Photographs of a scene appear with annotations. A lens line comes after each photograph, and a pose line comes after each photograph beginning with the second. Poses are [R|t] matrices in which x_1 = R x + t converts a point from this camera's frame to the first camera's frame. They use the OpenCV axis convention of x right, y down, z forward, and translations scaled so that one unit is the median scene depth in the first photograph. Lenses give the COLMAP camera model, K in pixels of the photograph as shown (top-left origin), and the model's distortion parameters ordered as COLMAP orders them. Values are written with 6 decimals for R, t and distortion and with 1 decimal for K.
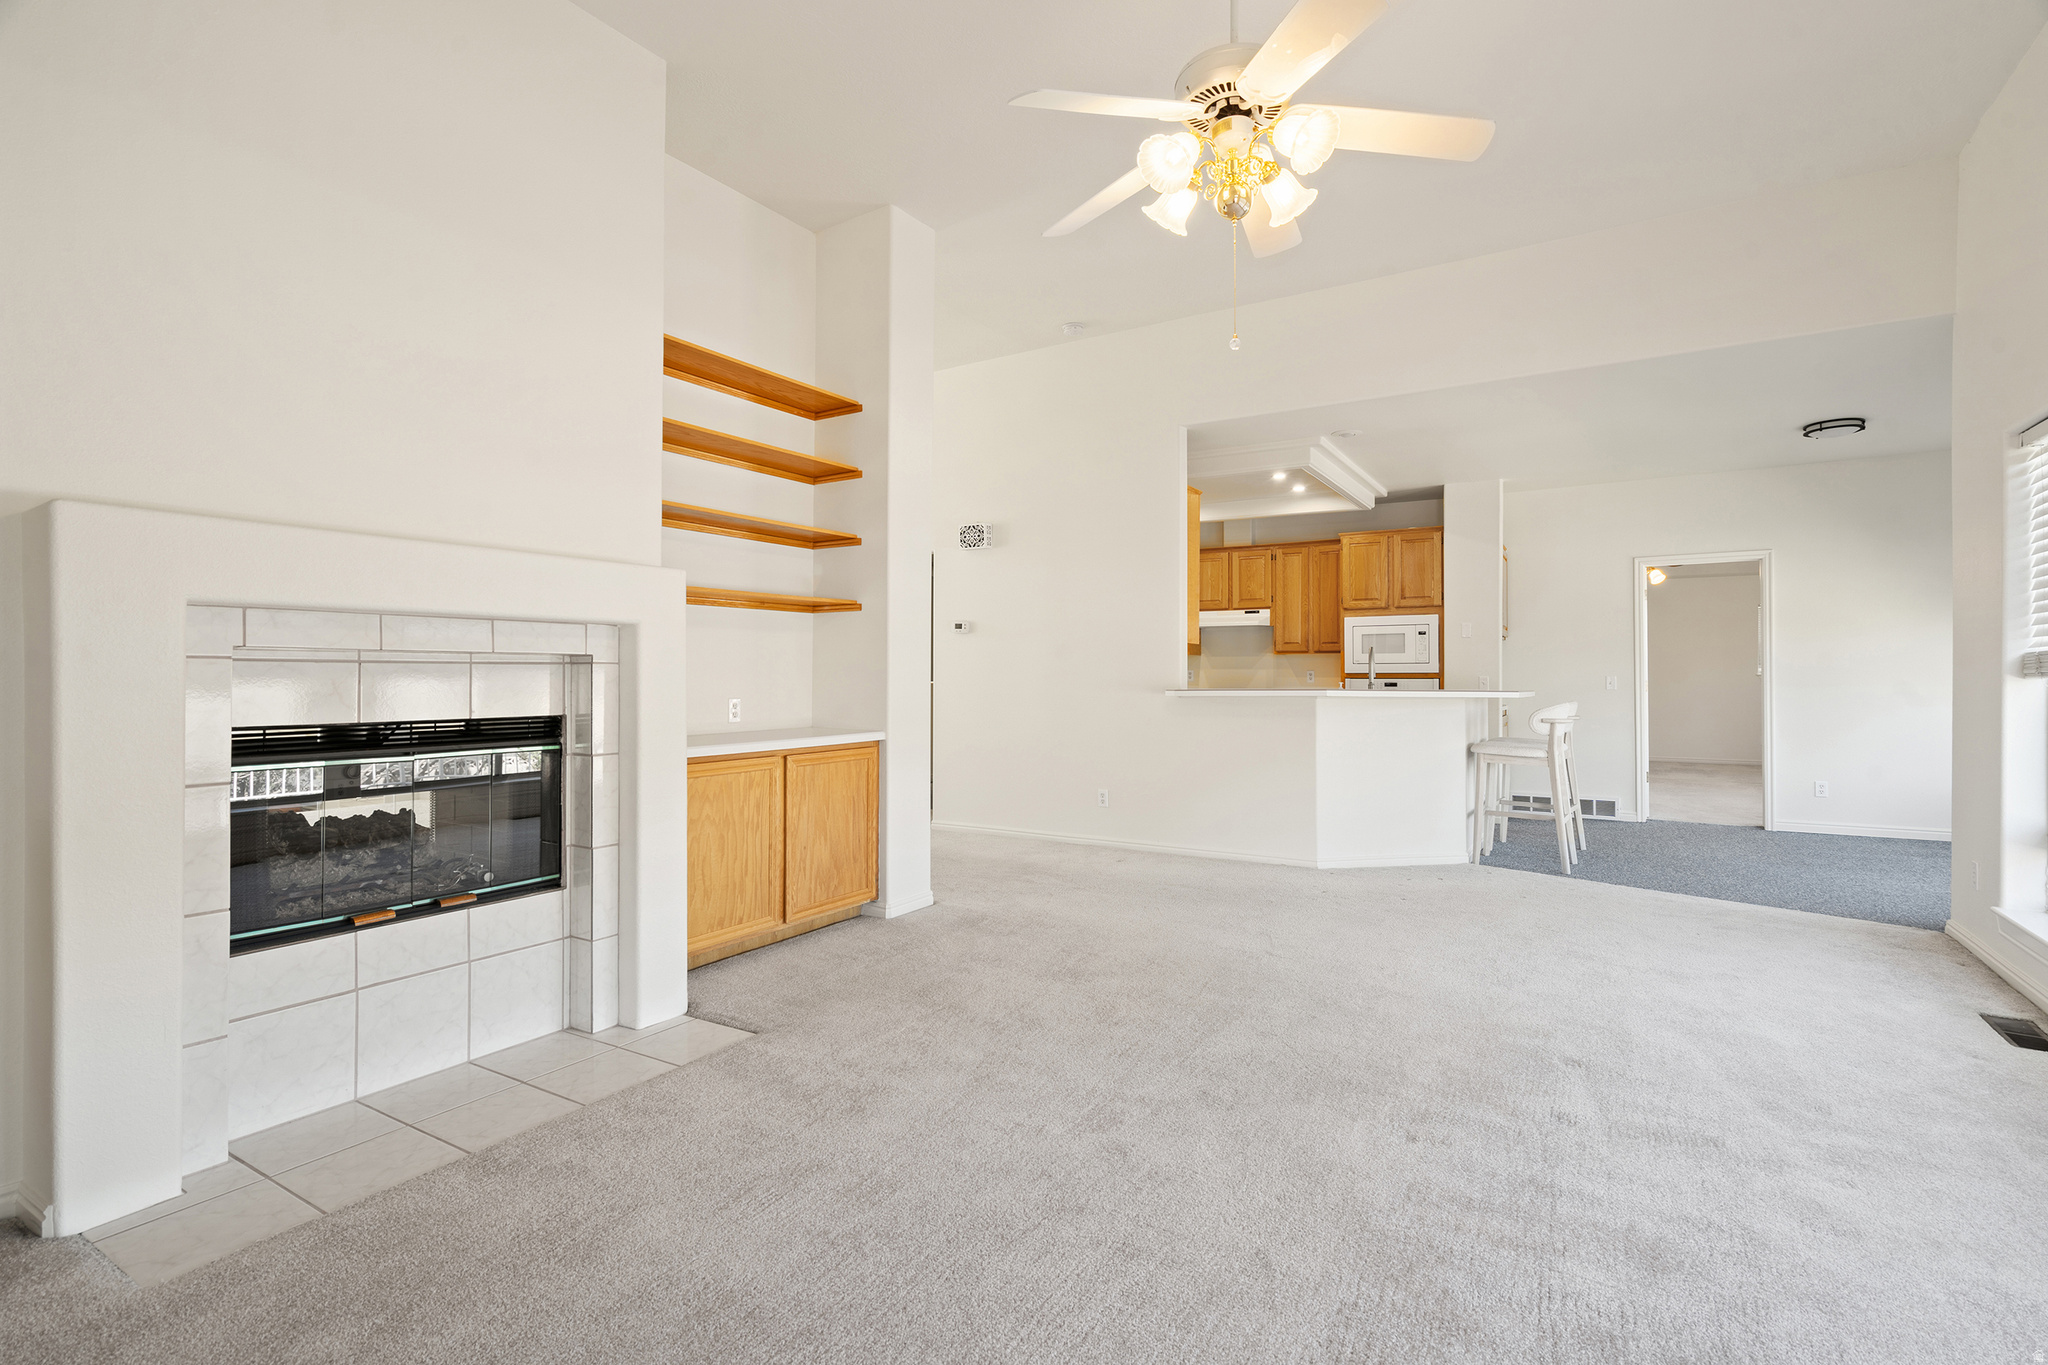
lens RADIAL K [[953.7, 0, 1031.0], [0, 953.7, 677.3], [0, 0, 1]] dist [-0.000448, 0.000655]
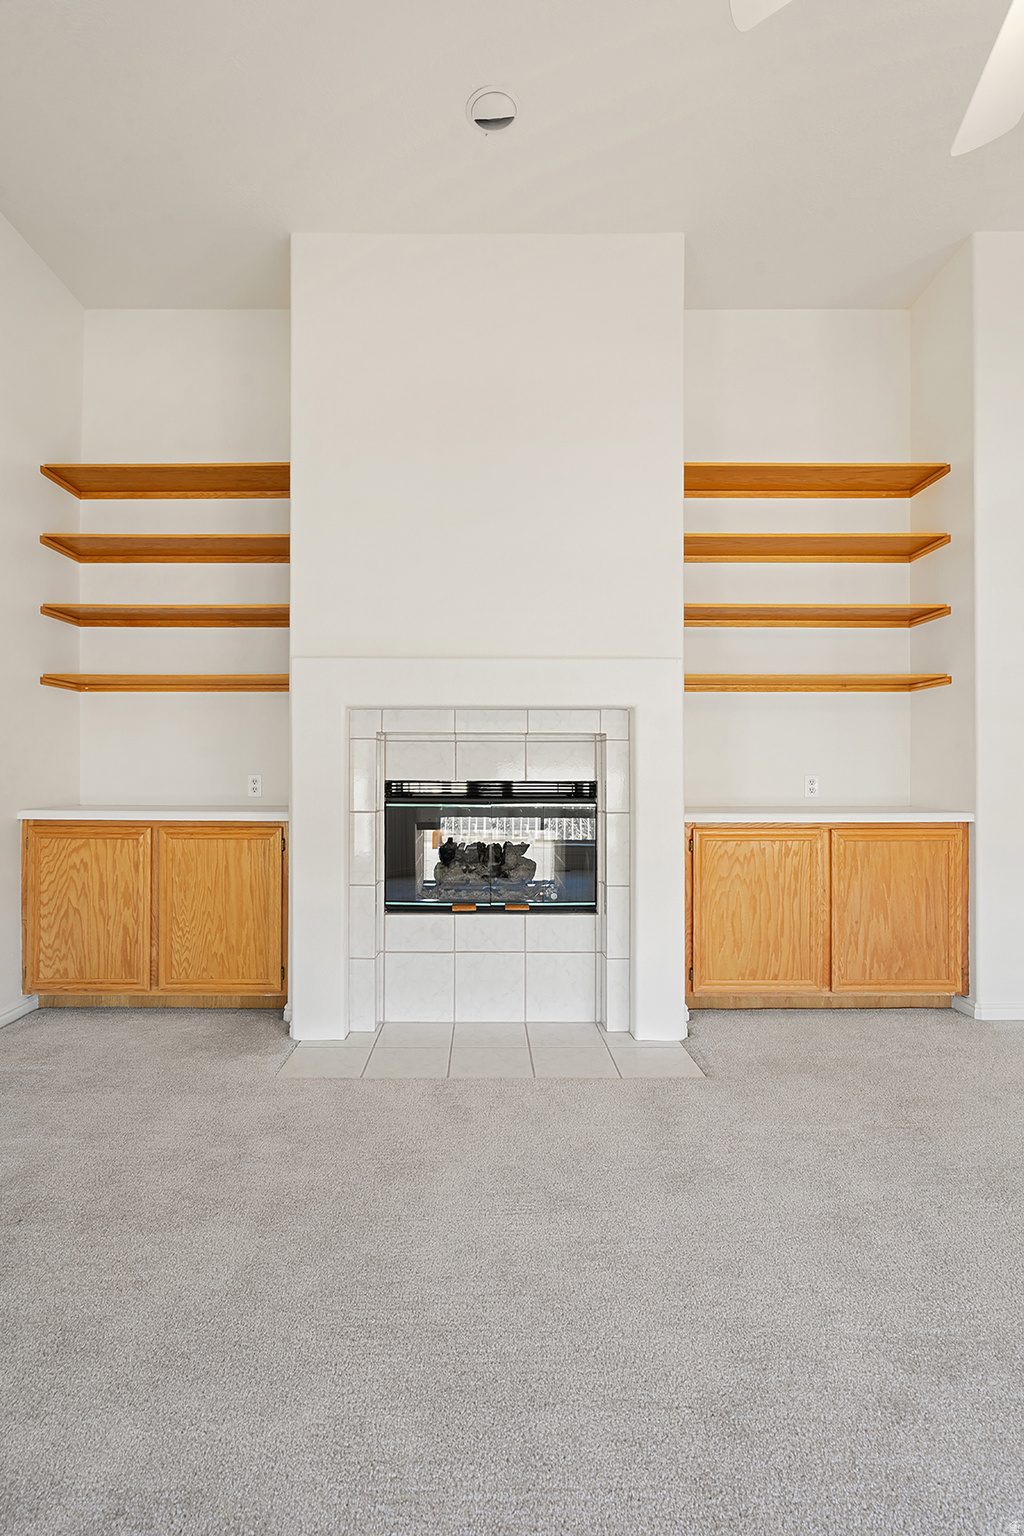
lens RADIAL K [[731.5, 0, 486.7], [0, 731.5, 767.2], [0, 0, 1]] dist [-0.002229, 0.000519]
pose [[0.530348, -0.004473, -0.847769, 0.254254], [-0.002645, 0.999972, -0.006930, 0.025593], [0.847776, 0.005918, 0.530321, 0.310372]]
